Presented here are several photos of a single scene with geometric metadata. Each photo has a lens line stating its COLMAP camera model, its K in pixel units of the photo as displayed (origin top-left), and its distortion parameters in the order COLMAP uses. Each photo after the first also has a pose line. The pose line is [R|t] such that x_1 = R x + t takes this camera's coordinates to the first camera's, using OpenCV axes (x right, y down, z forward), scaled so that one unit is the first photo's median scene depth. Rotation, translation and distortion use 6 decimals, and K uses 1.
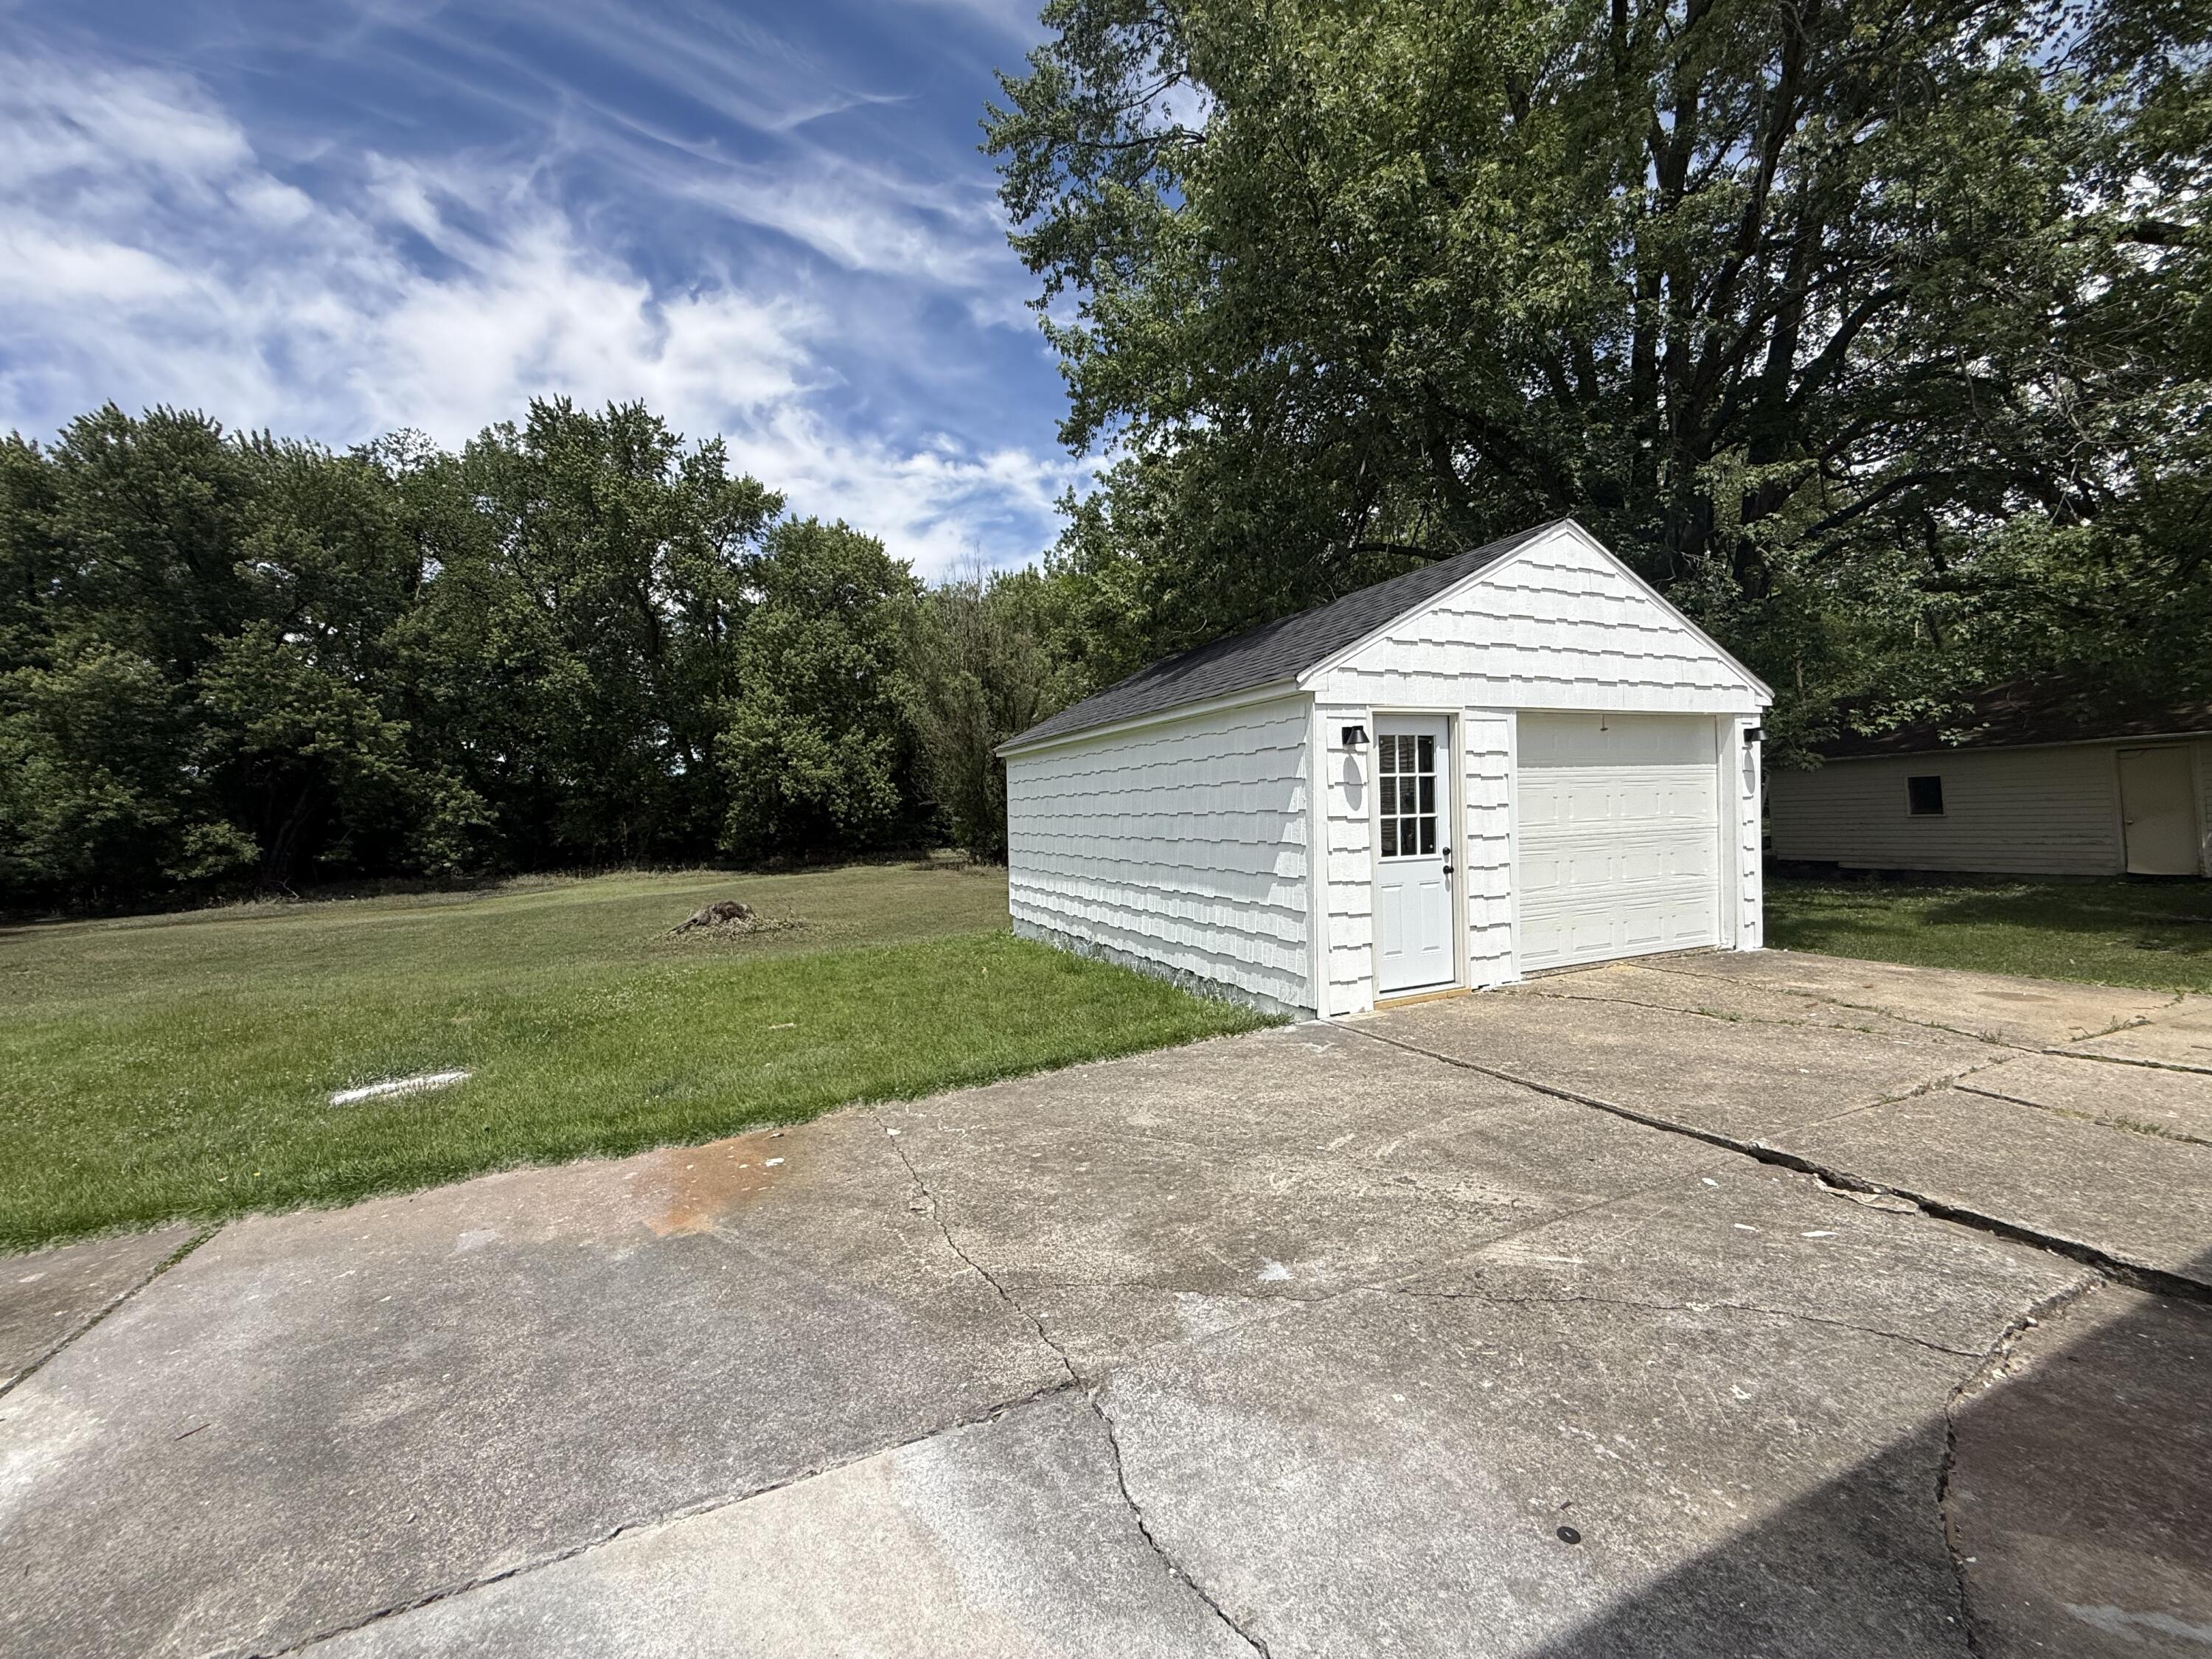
lens RADIAL K [[876.7, 0, 1100.9], [0, 876.7, 821.4], [0, 0, 1]] dist [0.000695, -0.000290]
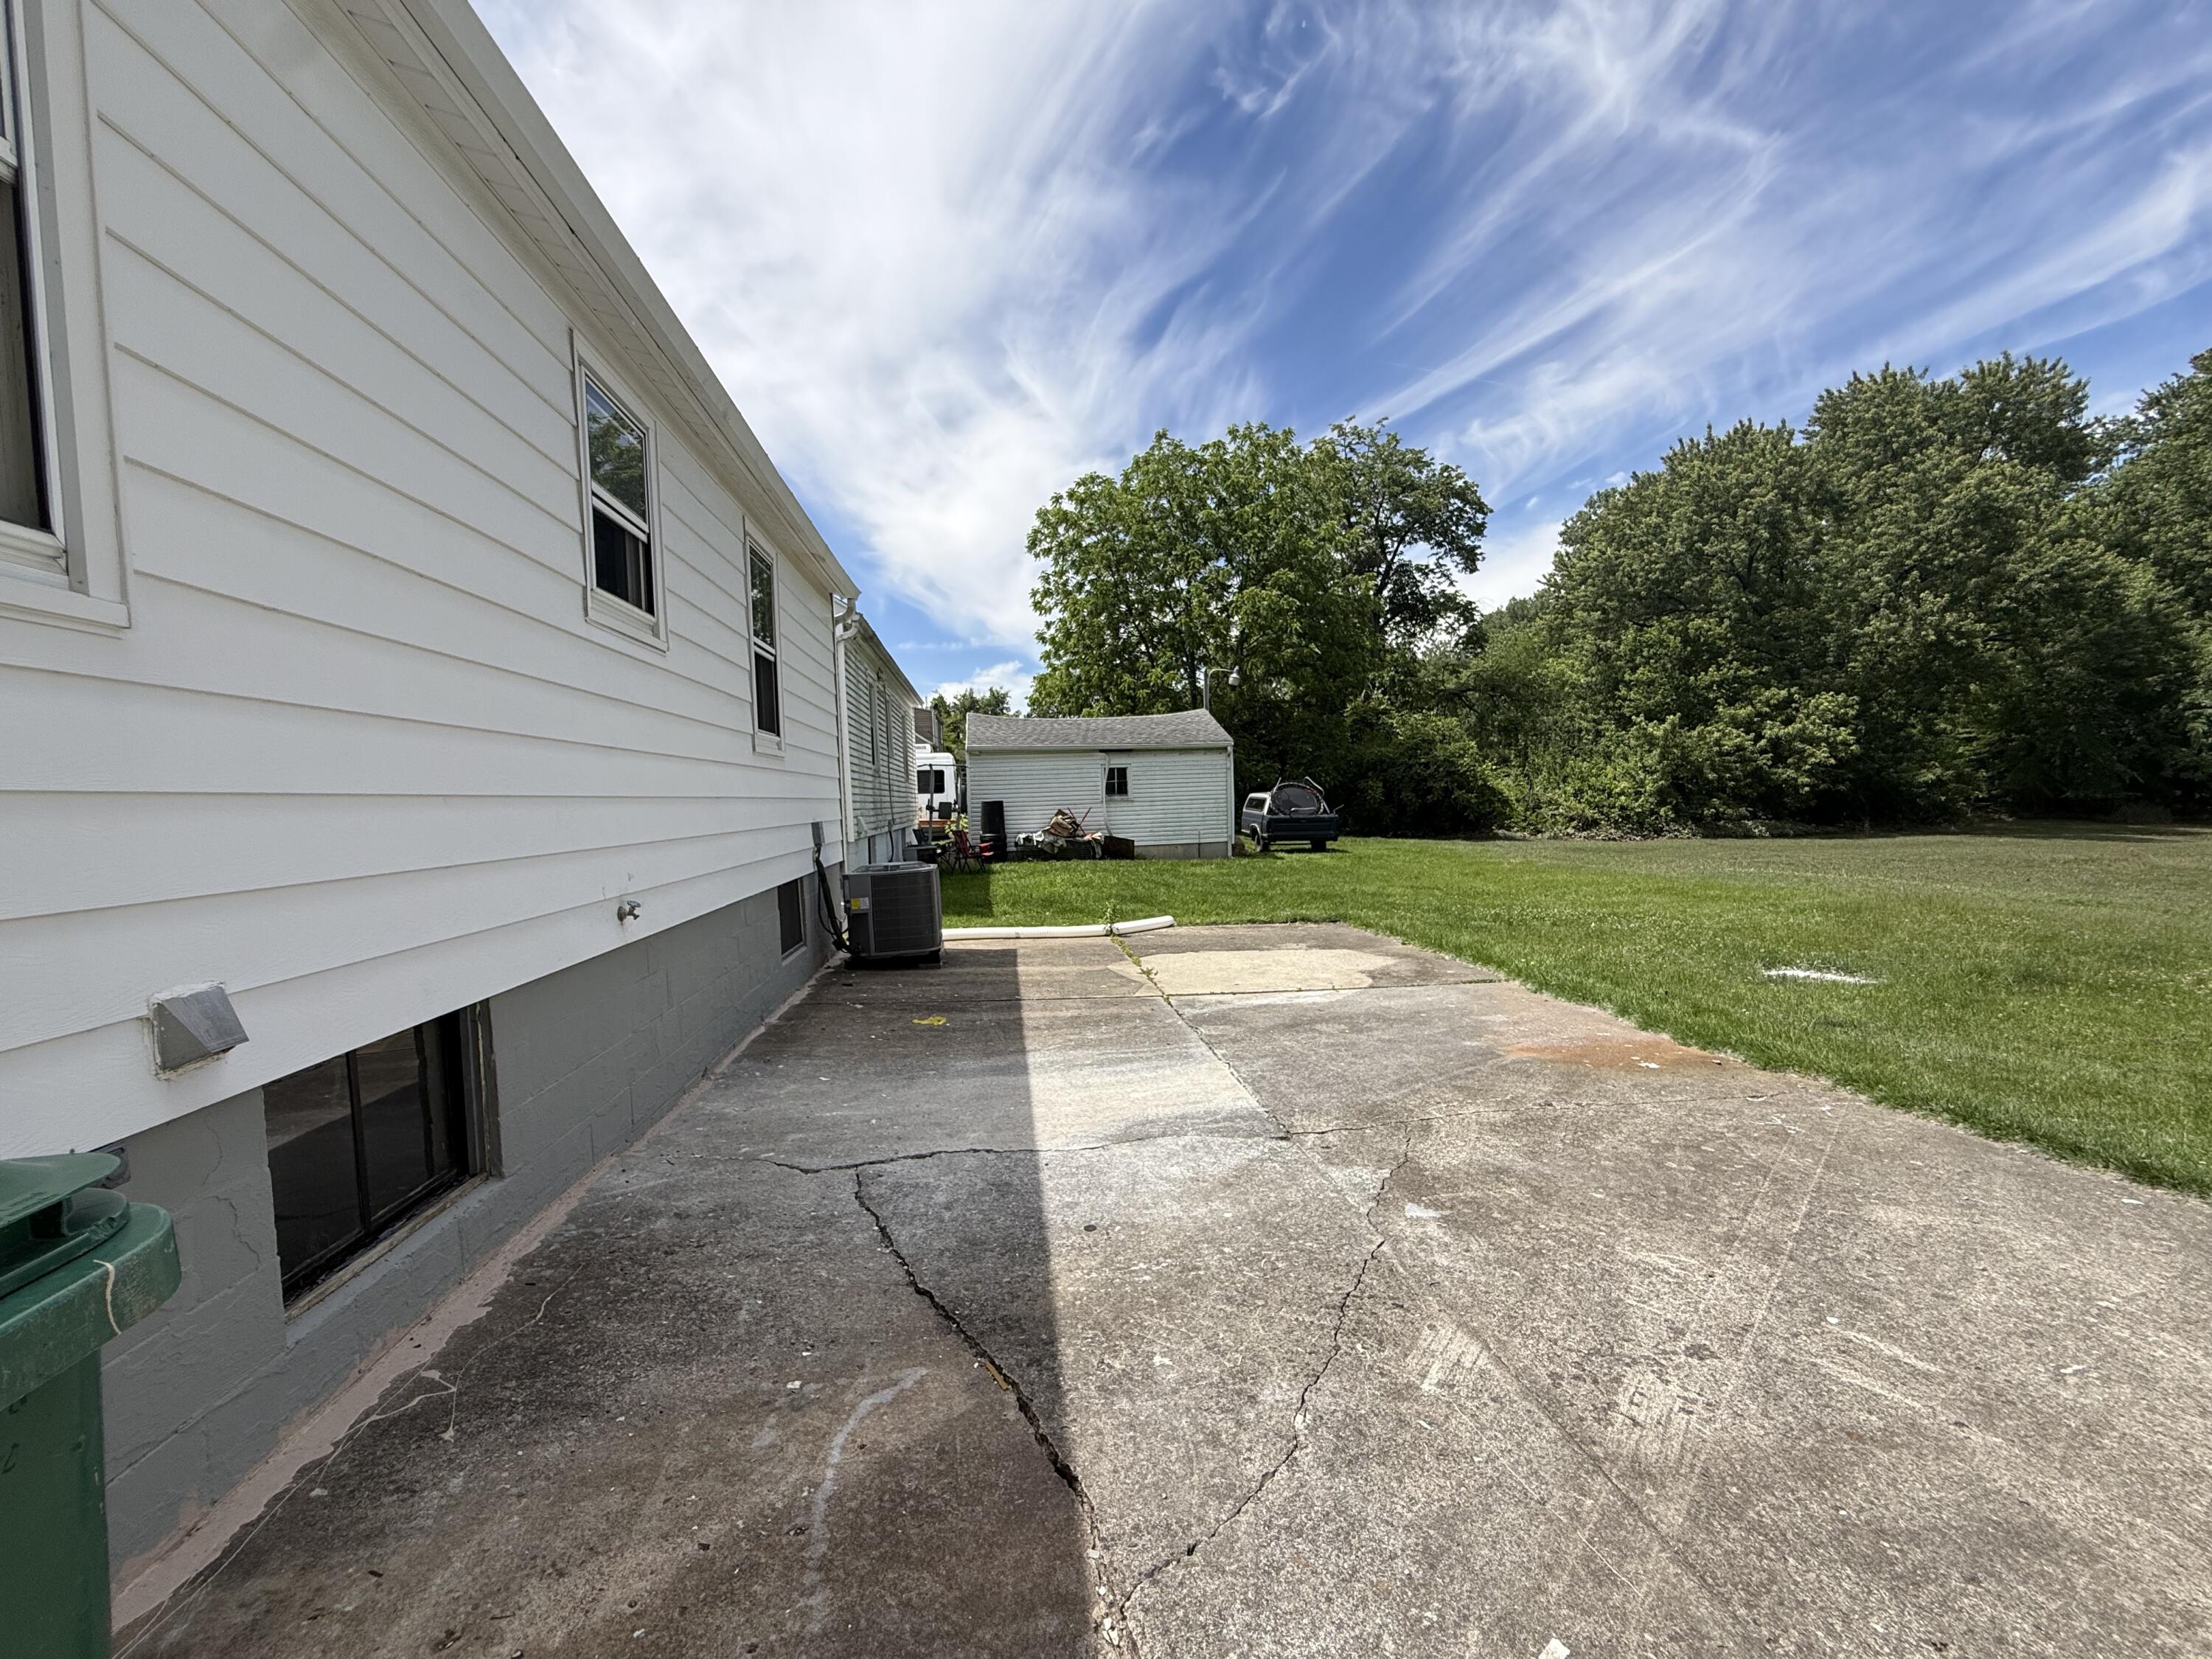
lens RADIAL K [[876.7, 0, 1112.9], [0, 876.7, 820.4], [0, 0, 1]] dist [0.000695, -0.000290]
pose [[-0.273973, 0.076292, -0.958707, 0.569553], [0.035764, 0.996967, 0.069116, -0.020484], [0.961072, -0.015351, -0.275871, 0.417657]]
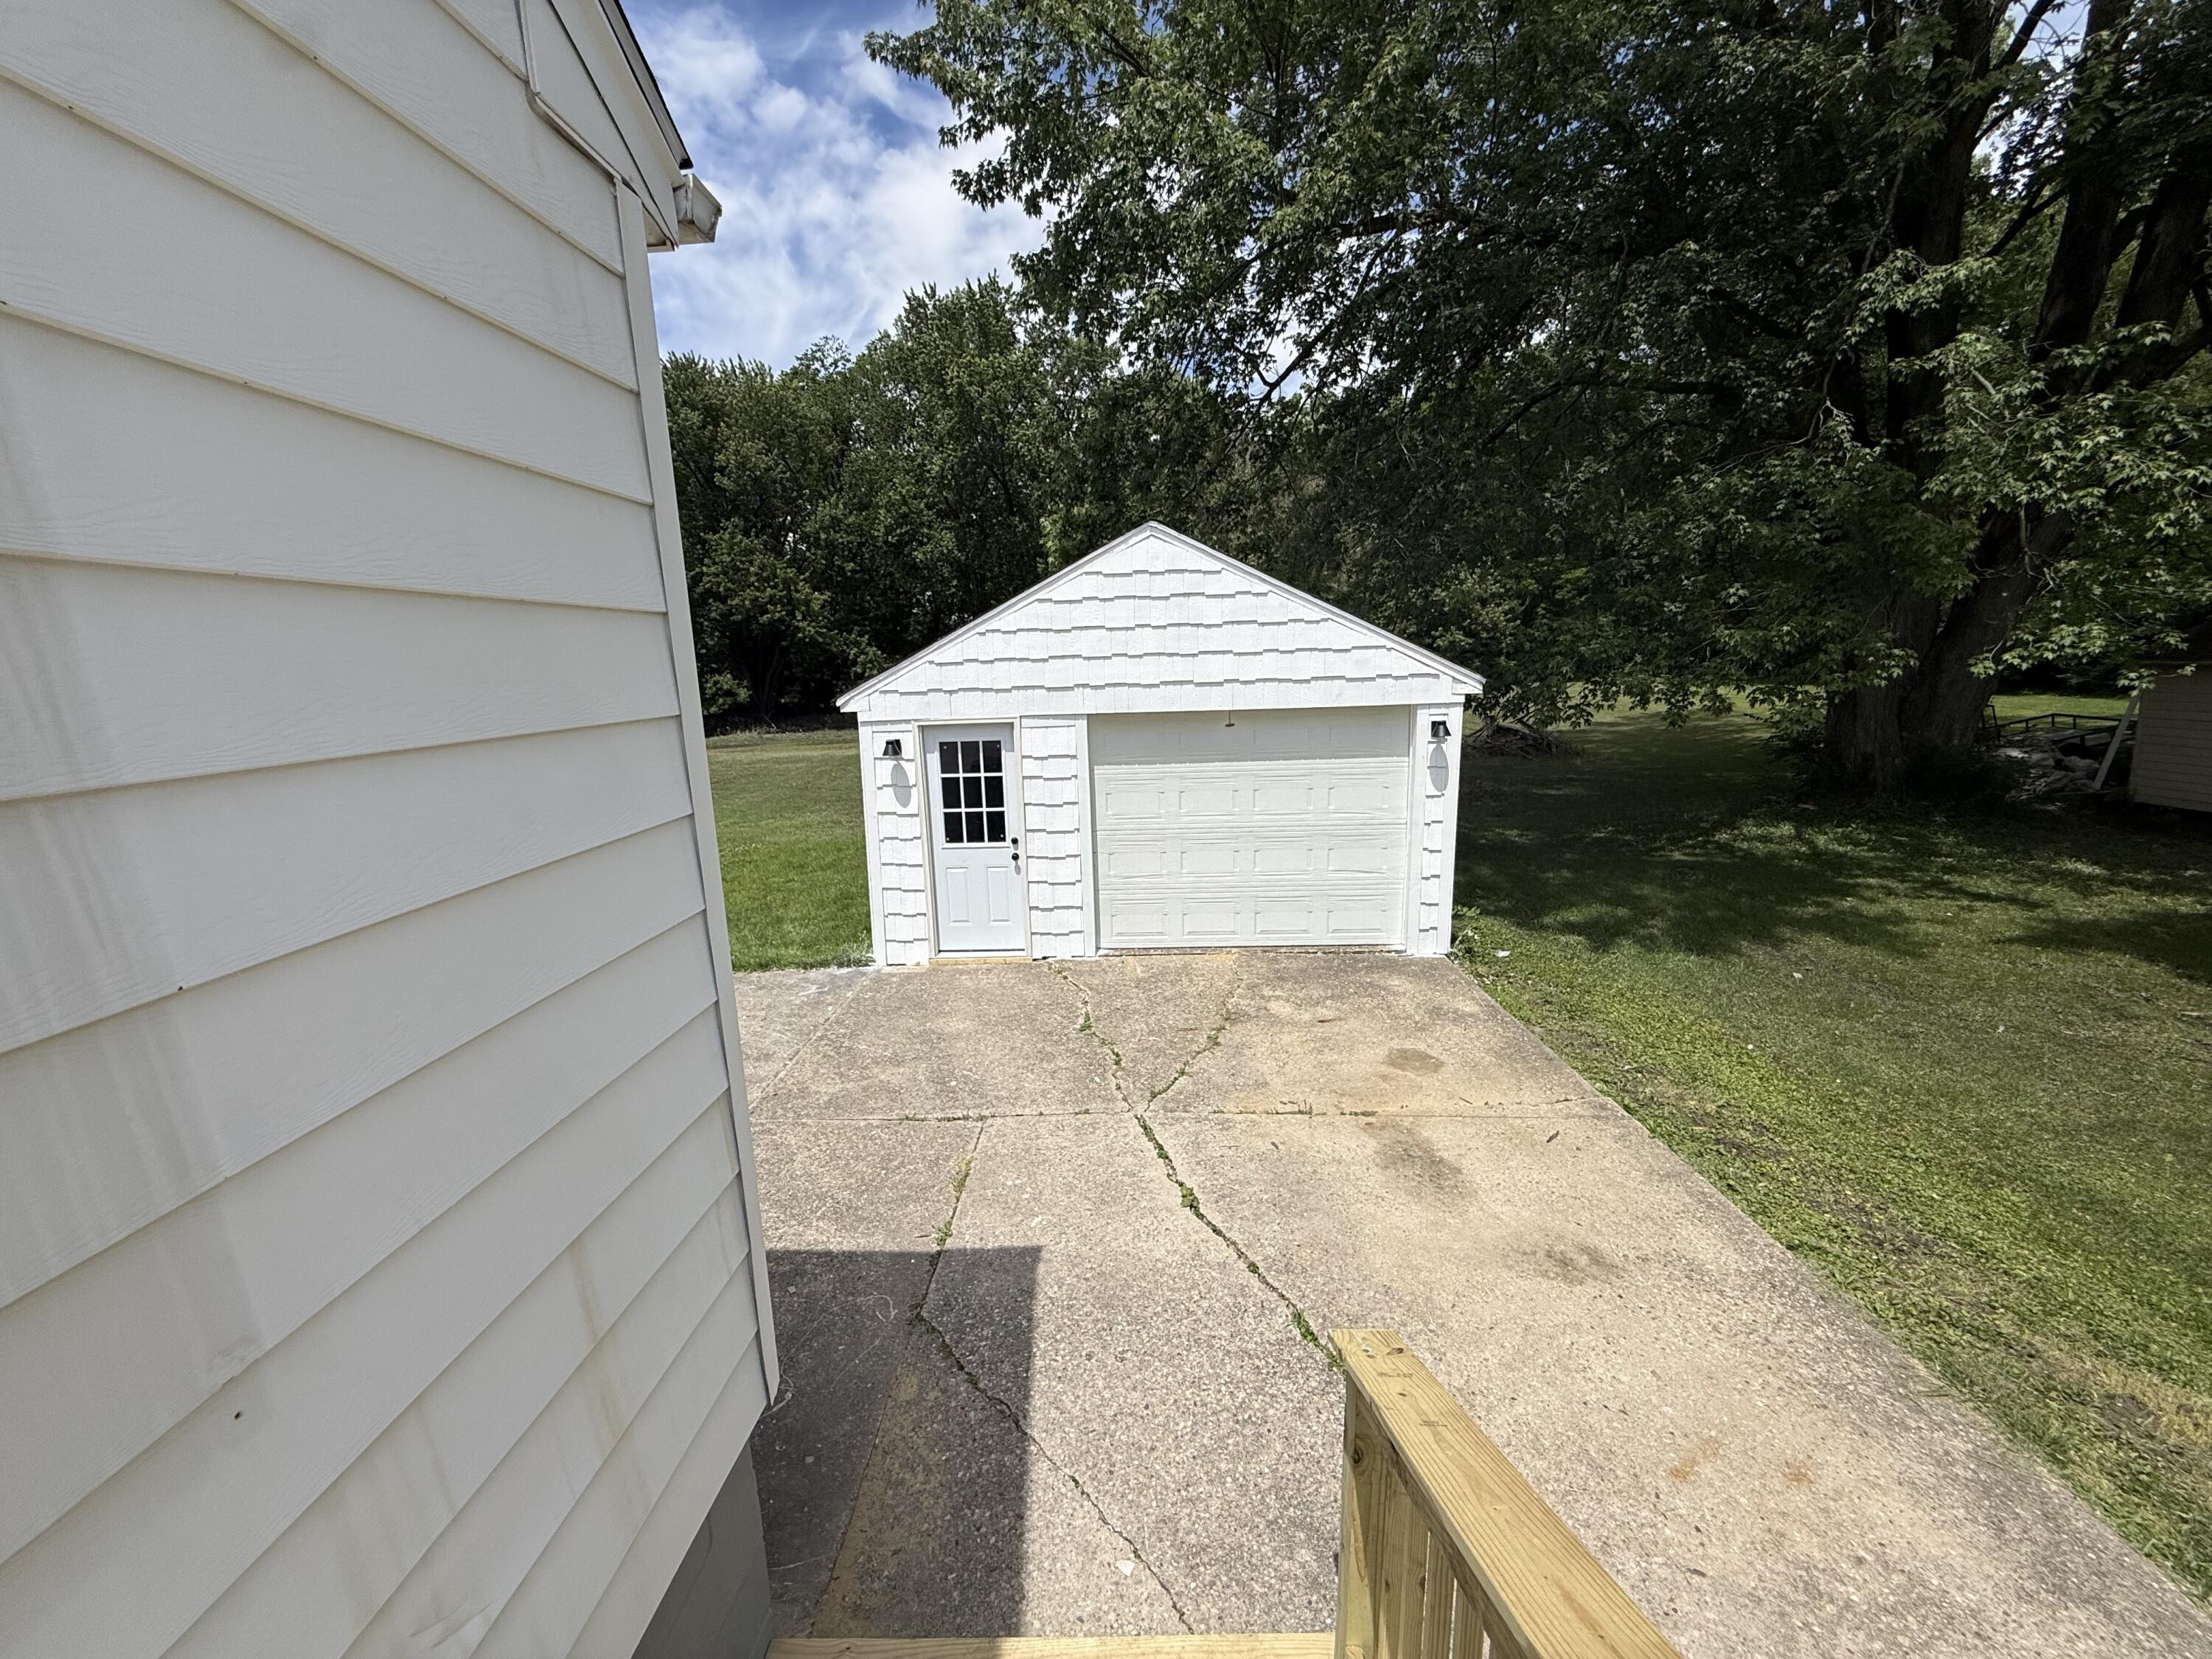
lens RADIAL K [[876.7, 0, 1119.7], [0, 876.7, 839.1], [0, 0, 1]] dist [0.000695, -0.000290]
pose [[0.897572, 0.095641, -0.430370, 1.021703], [-0.002928, 0.977457, 0.211113, -0.213847], [0.440859, -0.188229, 0.877618, 0.050315]]
